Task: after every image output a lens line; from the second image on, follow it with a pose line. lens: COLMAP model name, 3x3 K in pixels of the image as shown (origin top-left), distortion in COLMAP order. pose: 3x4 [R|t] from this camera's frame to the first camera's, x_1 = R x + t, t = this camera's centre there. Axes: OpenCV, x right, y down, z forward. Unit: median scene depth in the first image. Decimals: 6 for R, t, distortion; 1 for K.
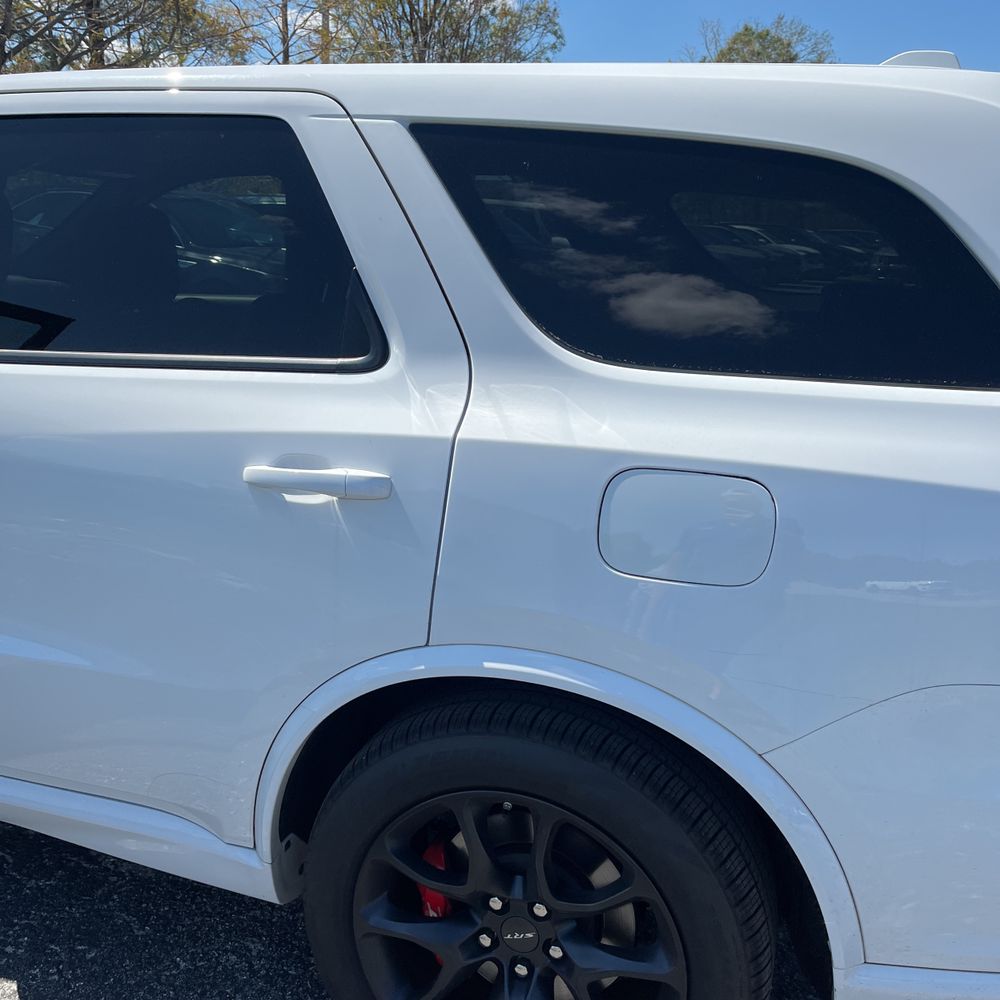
lens RADIAL K [[1008.8, 0, 504.4], [0, 1008.8, 507.2], [0, 0, 1]] dist [0.018746, 0.000000]
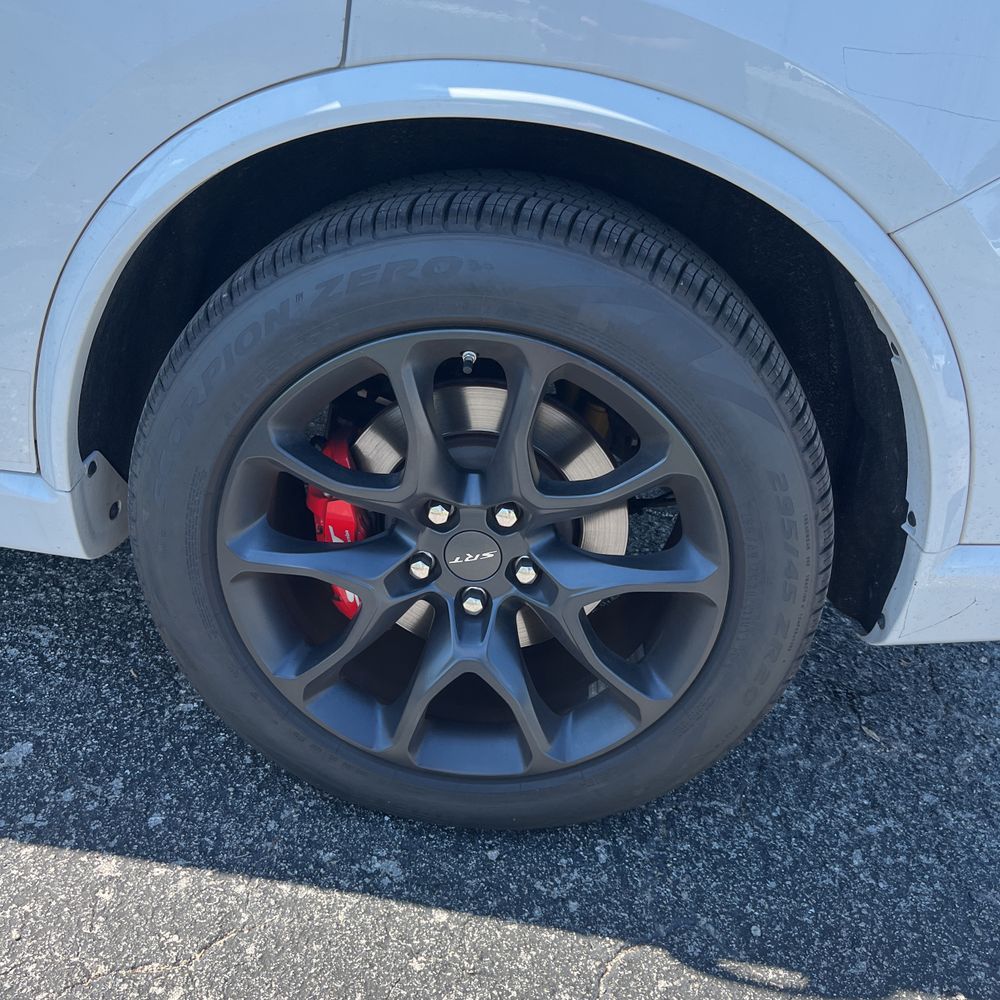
lens RADIAL K [[1008.8, 0, 493.5], [0, 1008.8, 505.1], [0, 0, 1]] dist [0.018746, 0.000000]
pose [[0.971491, -0.050908, 0.231546, -0.128617], [-0.006244, 0.970840, 0.239647, 0.222429], [-0.236994, -0.234260, 0.942845, 0.353983]]
